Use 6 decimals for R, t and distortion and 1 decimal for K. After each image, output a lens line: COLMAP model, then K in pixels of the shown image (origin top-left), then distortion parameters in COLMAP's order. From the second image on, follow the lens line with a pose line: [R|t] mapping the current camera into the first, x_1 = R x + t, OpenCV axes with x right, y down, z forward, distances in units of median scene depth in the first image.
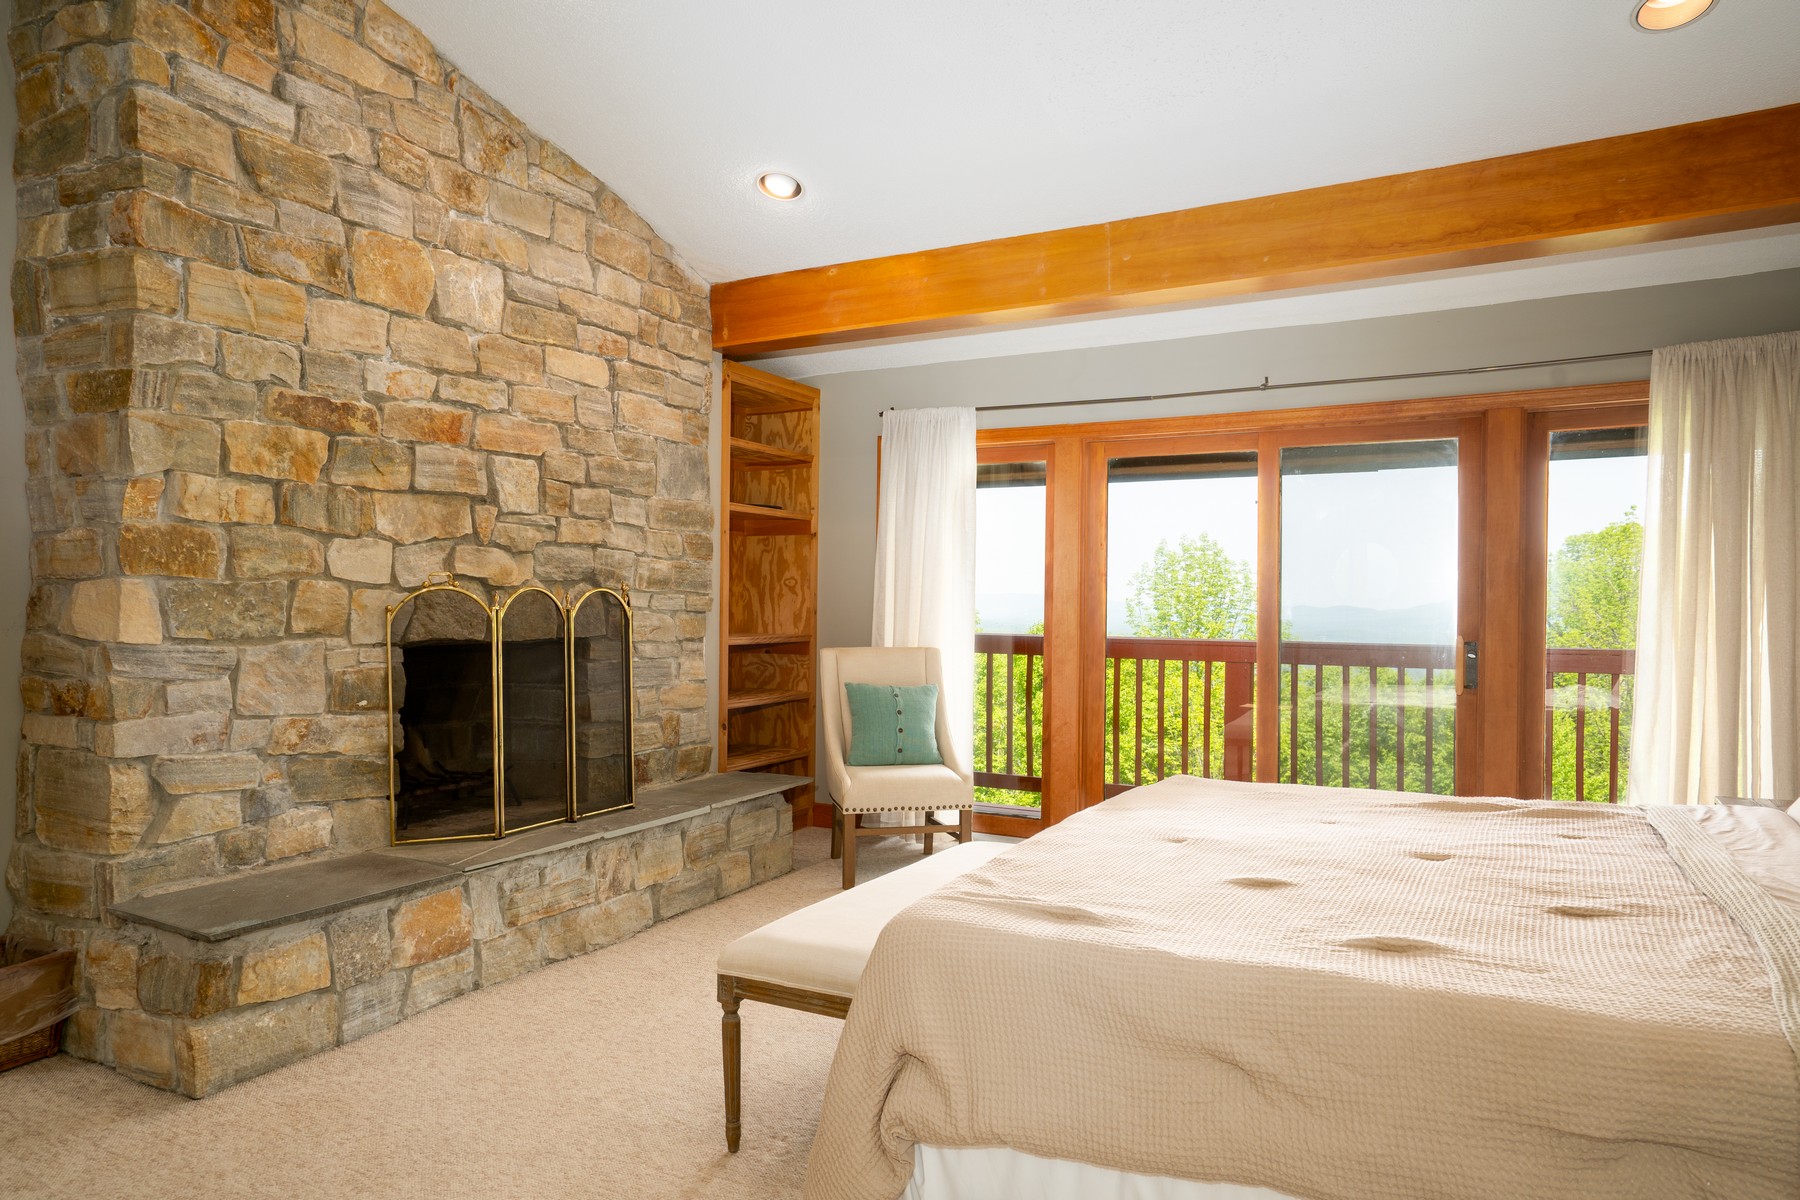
lens RADIAL K [[1140.0, 0, 890.8], [0, 1140.0, 606.0], [0, 0, 1]] dist [-0.023348, 0.044661]
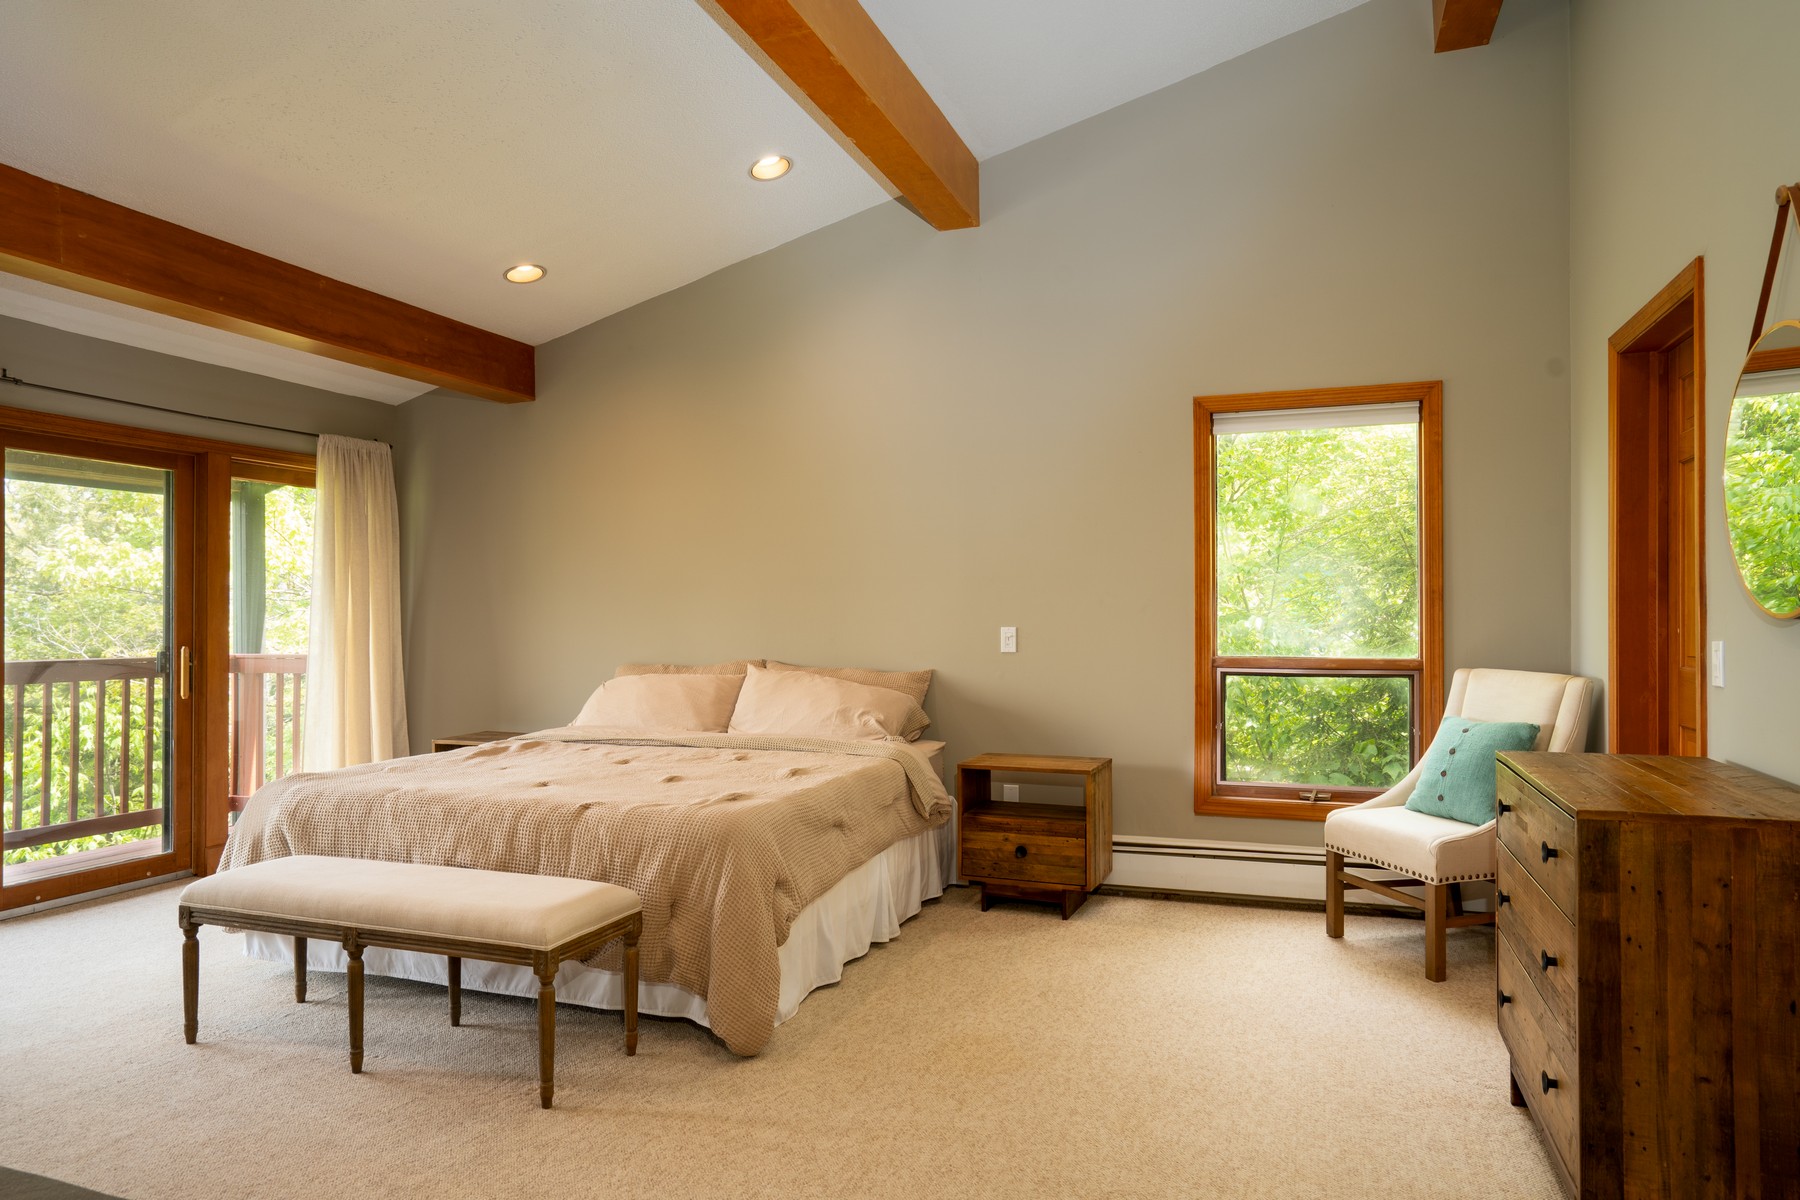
lens RADIAL K [[1140.0, 0, 890.8], [0, 1140.0, 606.0], [0, 0, 1]] dist [-0.023348, 0.044661]
pose [[-0.141065, 0.006962, 0.989976, -0.813253], [0.002388, 0.999975, -0.006692, -0.004327], [-0.989997, 0.001420, -0.141078, 0.514577]]
